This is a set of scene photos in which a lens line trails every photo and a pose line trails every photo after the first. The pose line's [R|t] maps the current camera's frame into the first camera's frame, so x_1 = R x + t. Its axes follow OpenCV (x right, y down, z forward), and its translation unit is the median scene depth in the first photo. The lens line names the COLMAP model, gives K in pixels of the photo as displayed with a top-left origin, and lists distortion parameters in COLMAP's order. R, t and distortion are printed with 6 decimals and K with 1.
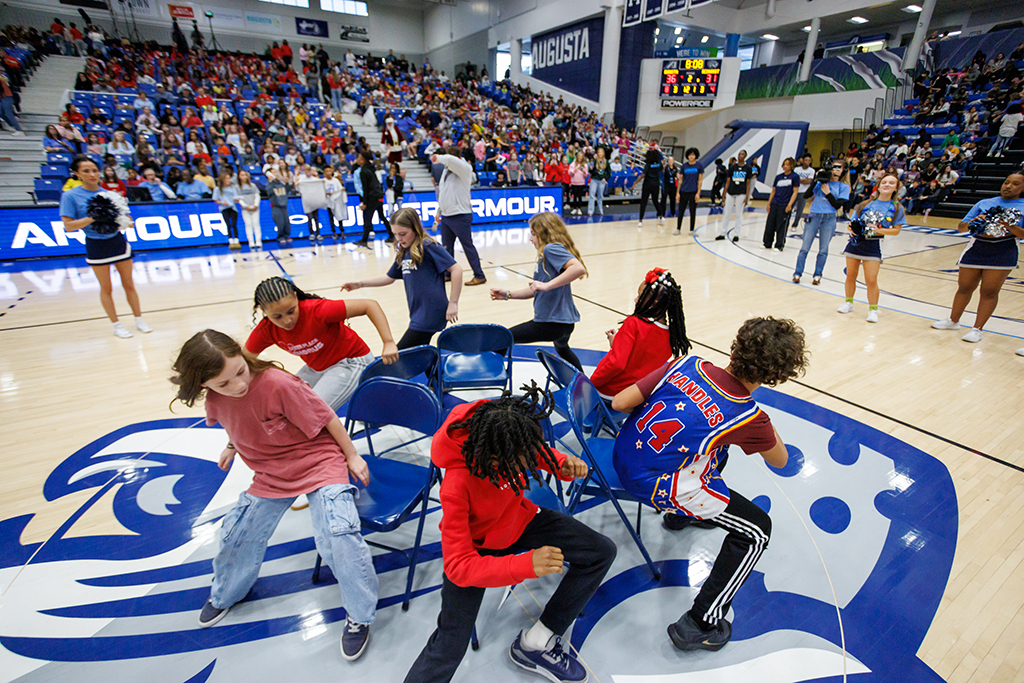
lens RADIAL K [[480.9, 0, 504.8], [0, 480.9, 341.0], [0, 0, 1]] dist [-0.022225, 0.005842]
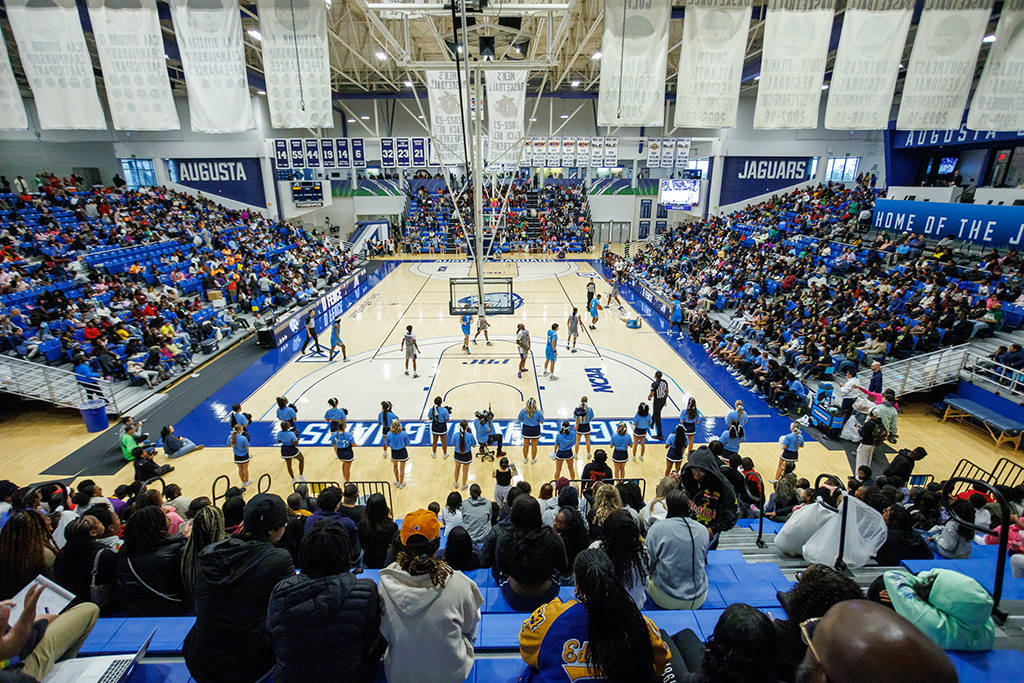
lens RADIAL K [[480.9, 0, 509.3], [0, 480.9, 341.1], [0, 0, 1]] dist [-0.022225, 0.005842]
pose [[0.506341, -0.286622, 0.813306, -0.819358], [0.326971, 0.936531, 0.126486, -0.010754], [-0.797940, 0.201882, 0.567921, -0.482678]]
